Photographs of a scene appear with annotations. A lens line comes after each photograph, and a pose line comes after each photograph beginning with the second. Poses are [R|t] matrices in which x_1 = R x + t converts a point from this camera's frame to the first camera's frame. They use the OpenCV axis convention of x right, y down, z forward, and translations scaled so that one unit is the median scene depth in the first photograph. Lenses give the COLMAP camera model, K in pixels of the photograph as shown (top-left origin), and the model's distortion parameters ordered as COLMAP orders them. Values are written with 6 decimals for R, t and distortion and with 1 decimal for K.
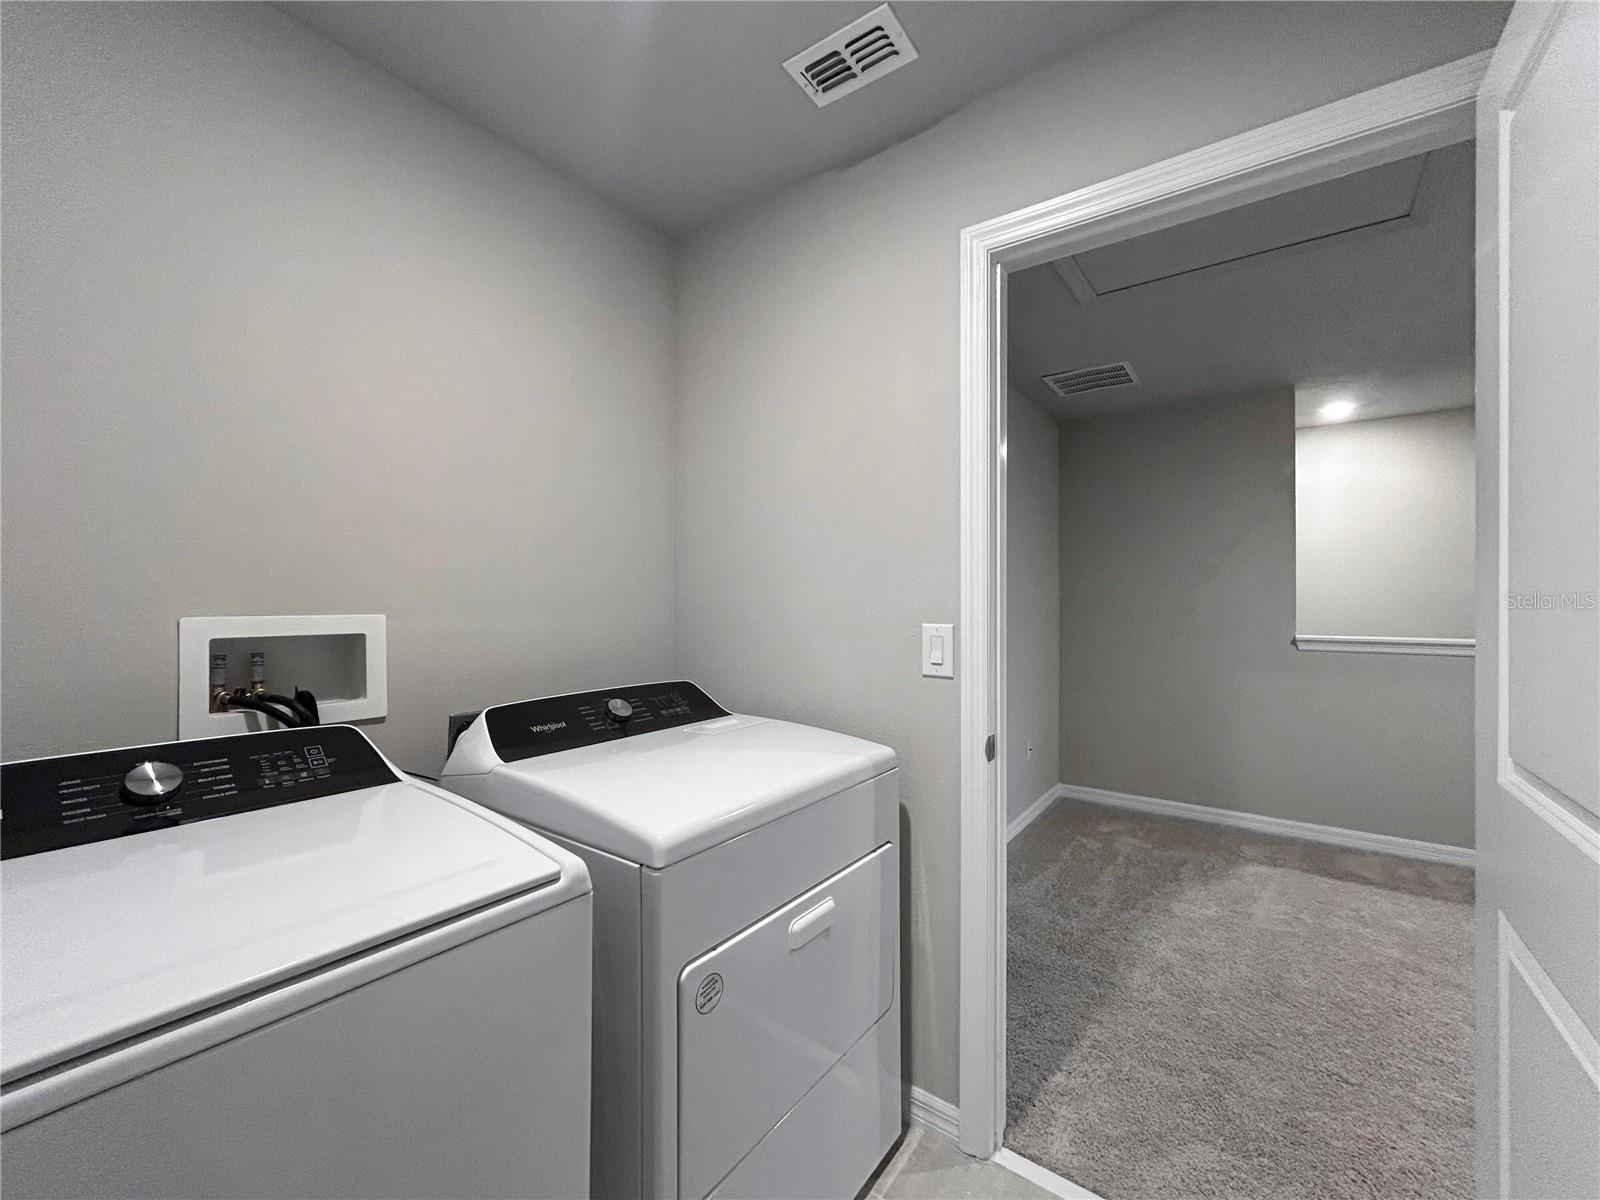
lens RADIAL K [[656.6, 0, 798.3], [0, 656.6, 590.5], [0, 0, 1]] dist [0.002378, 0.000293]
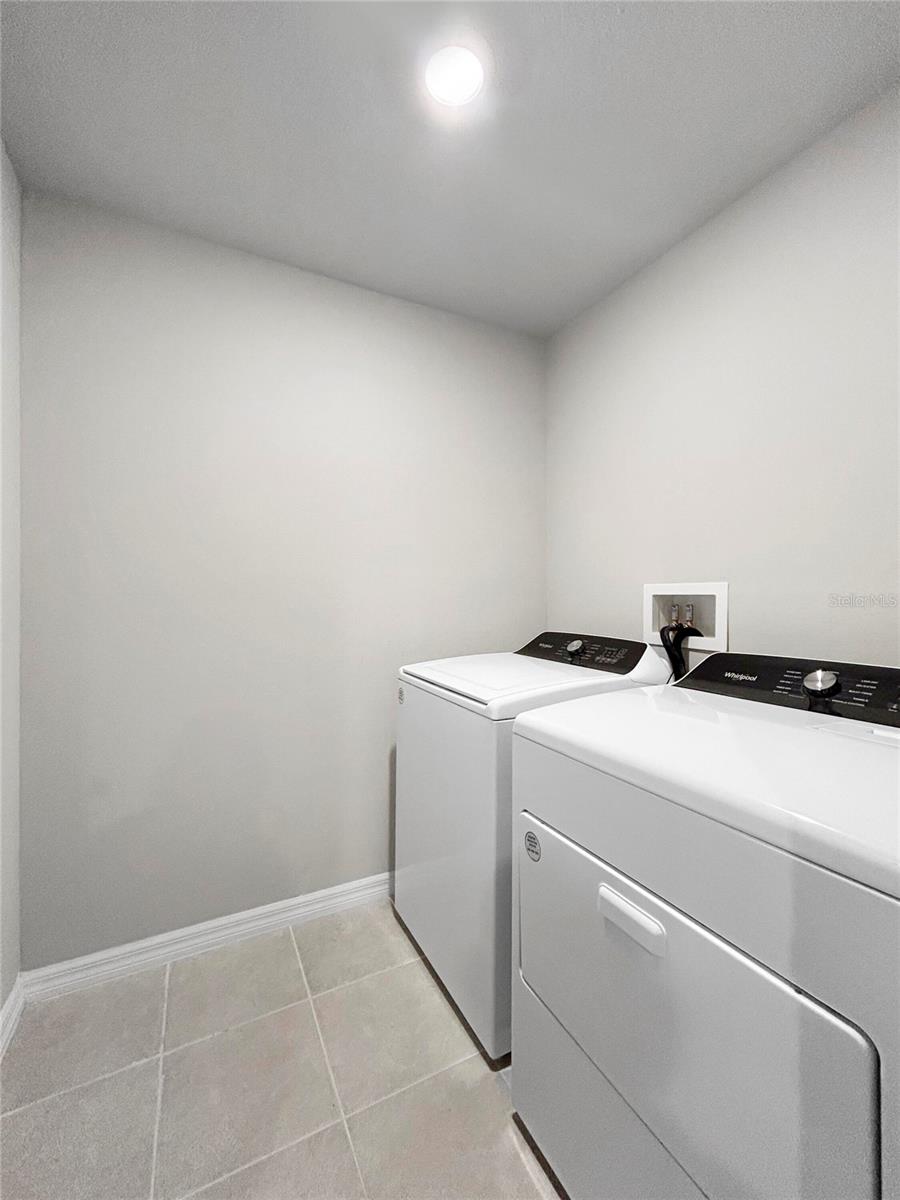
lens RADIAL K [[492.5, 0, 450.0], [0, 492.5, 600.0], [0, 0, 1]] dist [0.002378, 0.000293]
pose [[-0.437862, 0.006368, -0.899020, 0.695063], [0.010642, 0.999942, 0.001900, 0.076136], [0.898979, -0.008735, -0.437904, 1.047473]]
